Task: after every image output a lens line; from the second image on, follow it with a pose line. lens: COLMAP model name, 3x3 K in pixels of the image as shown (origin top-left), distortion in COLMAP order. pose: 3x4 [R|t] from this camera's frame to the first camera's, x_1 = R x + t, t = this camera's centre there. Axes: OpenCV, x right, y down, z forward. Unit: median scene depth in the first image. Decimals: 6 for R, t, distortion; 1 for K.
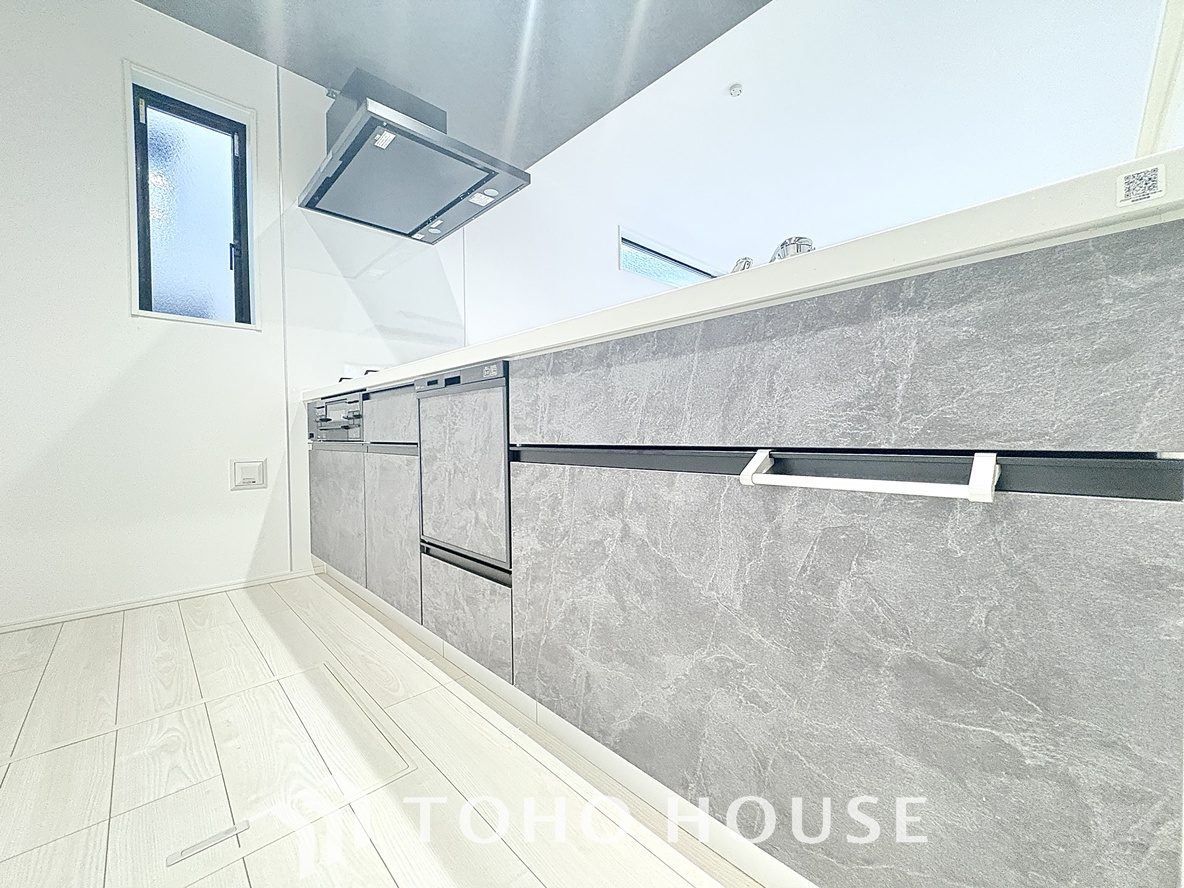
lens RADIAL K [[472.9, 0, 592.5], [0, 472.9, 445.8], [0, 0, 1]] dist [0.003100, -0.000384]
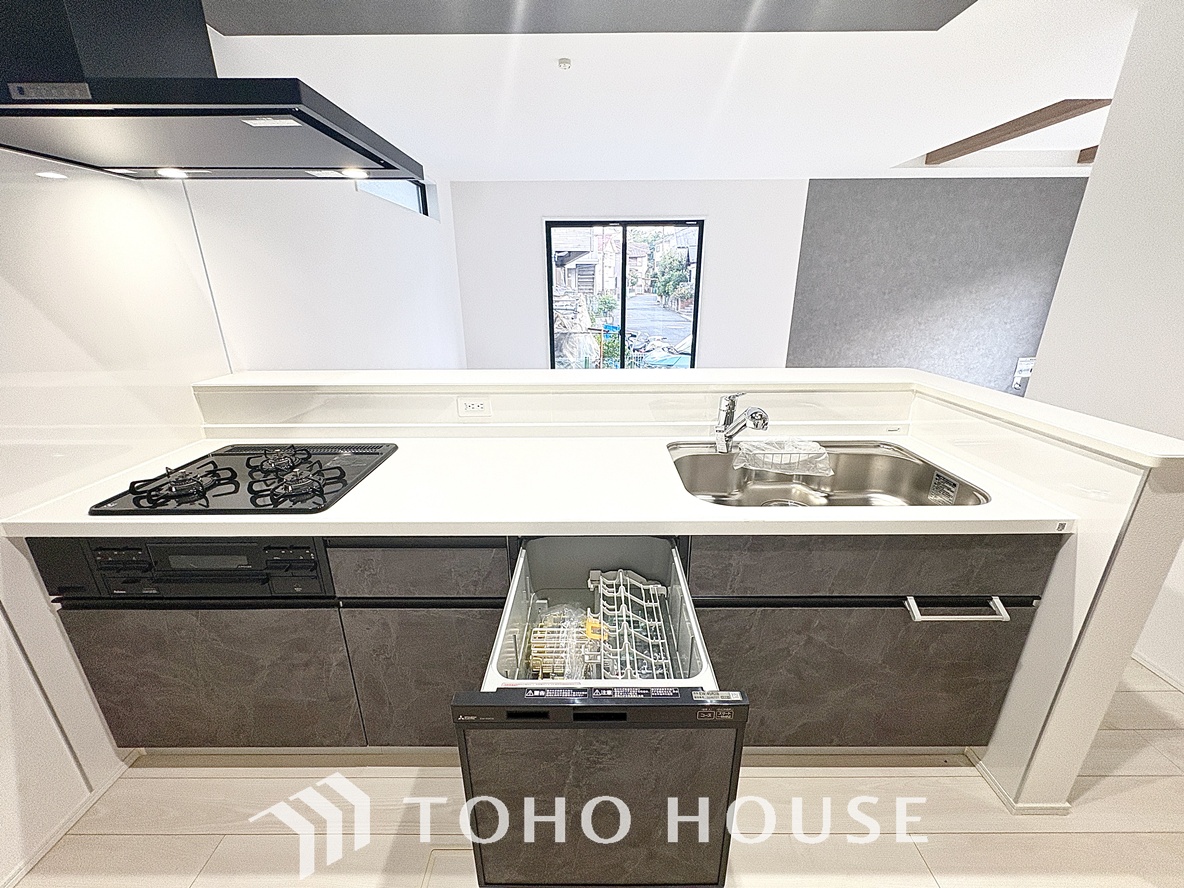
lens RADIAL K [[472.9, 0, 592.5], [0, 472.9, 445.8], [0, 0, 1]] dist [0.003100, -0.000384]
pose [[0.696046, -0.227674, 0.680944, -1.149312], [0.016134, 0.953113, 0.302183, -0.786505], [-0.717816, -0.199347, 0.667084, 0.475784]]
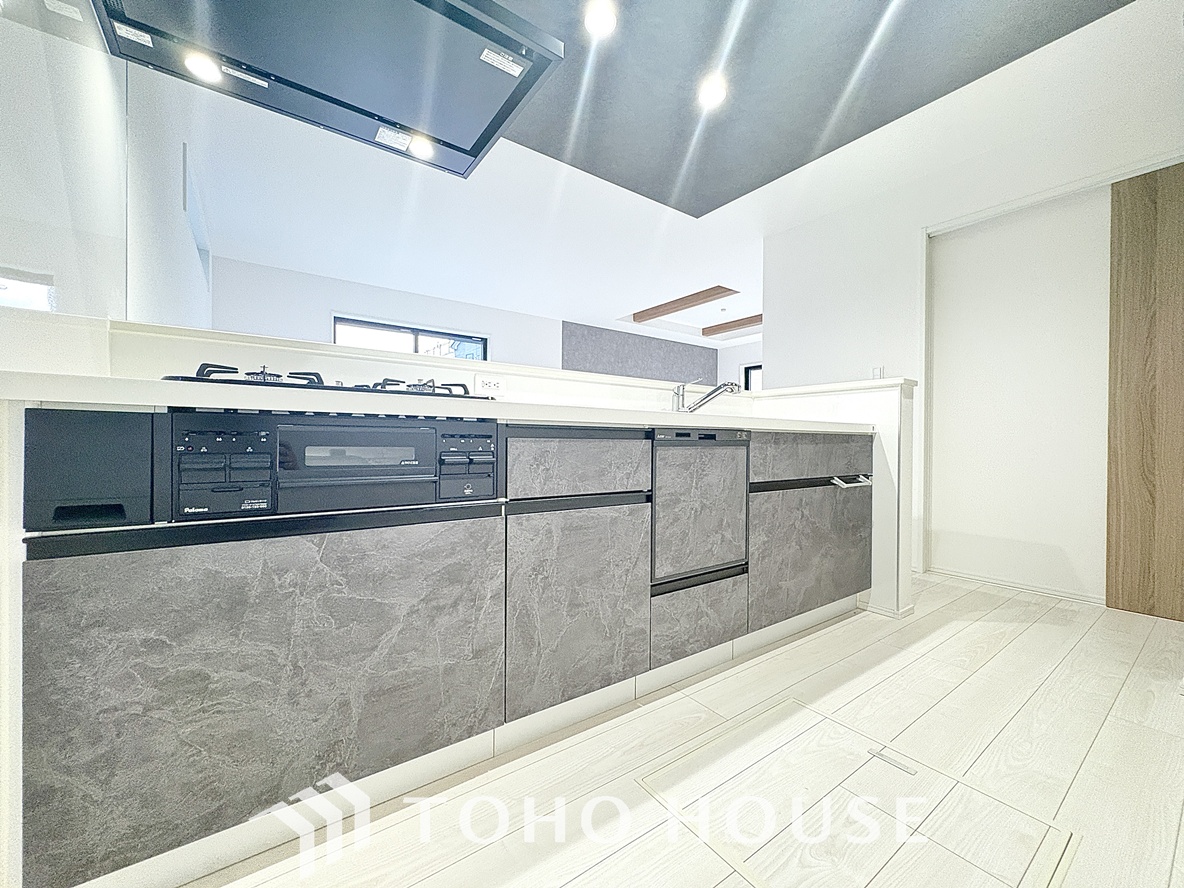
lens RADIAL K [[472.9, 0, 592.5], [0, 472.9, 445.8], [0, 0, 1]] dist [0.003100, -0.000384]
pose [[0.143048, 0.003282, 0.989710, -1.967406], [0.015919, 0.999858, -0.005617, -0.136444], [-0.989588, 0.016559, 0.142975, 1.381249]]
